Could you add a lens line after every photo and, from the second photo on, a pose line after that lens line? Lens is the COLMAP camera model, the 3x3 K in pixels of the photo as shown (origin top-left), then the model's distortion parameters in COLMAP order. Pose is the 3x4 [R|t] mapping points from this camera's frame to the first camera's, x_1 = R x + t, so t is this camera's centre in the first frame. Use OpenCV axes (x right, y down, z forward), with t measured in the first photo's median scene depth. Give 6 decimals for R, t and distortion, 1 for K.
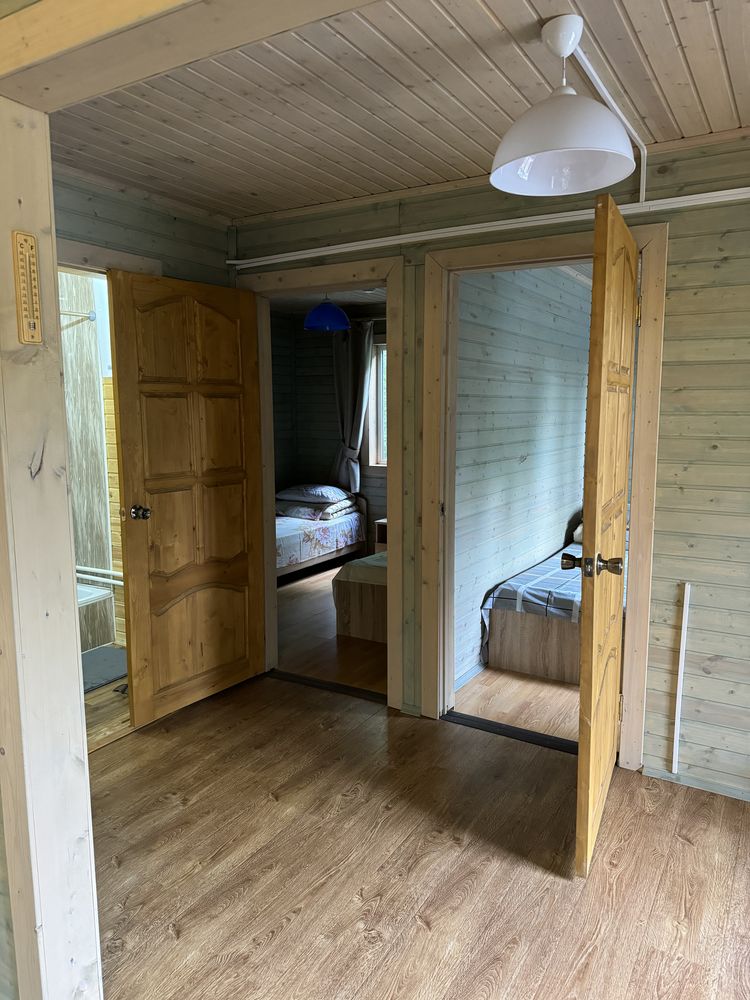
lens RADIAL K [[708.1, 0, 375.2], [0, 708.1, 499.0], [0, 0, 1]] dist [0.006142, 0.000493]
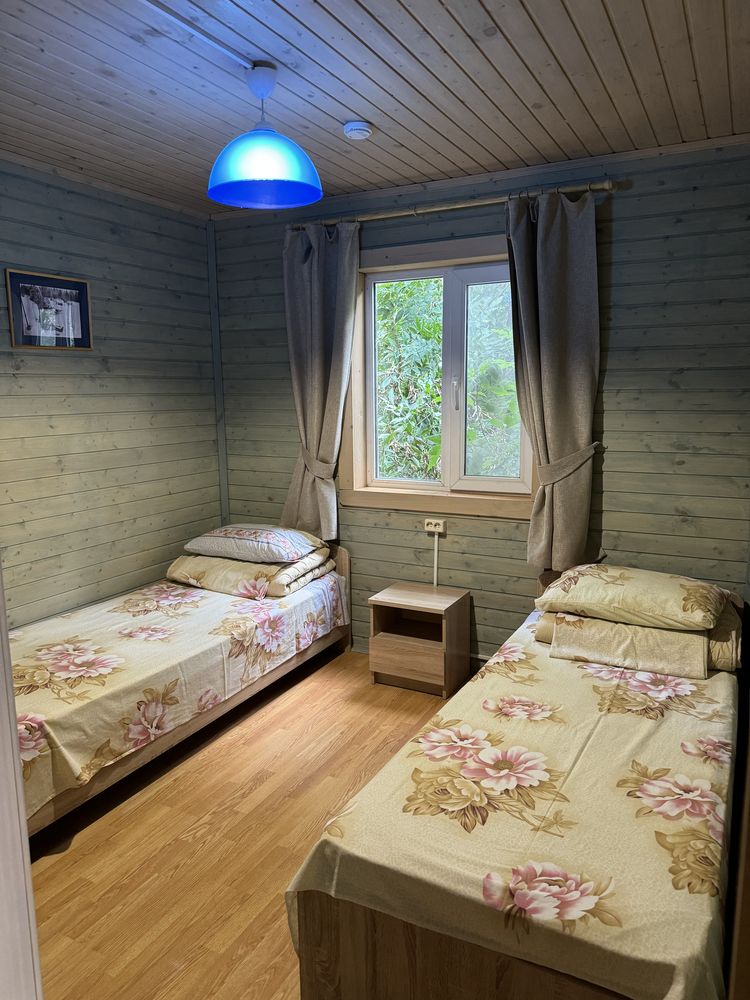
lens RADIAL K [[708.1, 0, 374.7], [0, 708.1, 502.4], [0, 0, 1]] dist [0.006142, 0.000493]
pose [[0.998421, -0.016409, 0.053717, -0.022461], [0.015037, 0.999553, 0.025848, -0.053725], [-0.054117, -0.024999, 0.998222, 0.453005]]
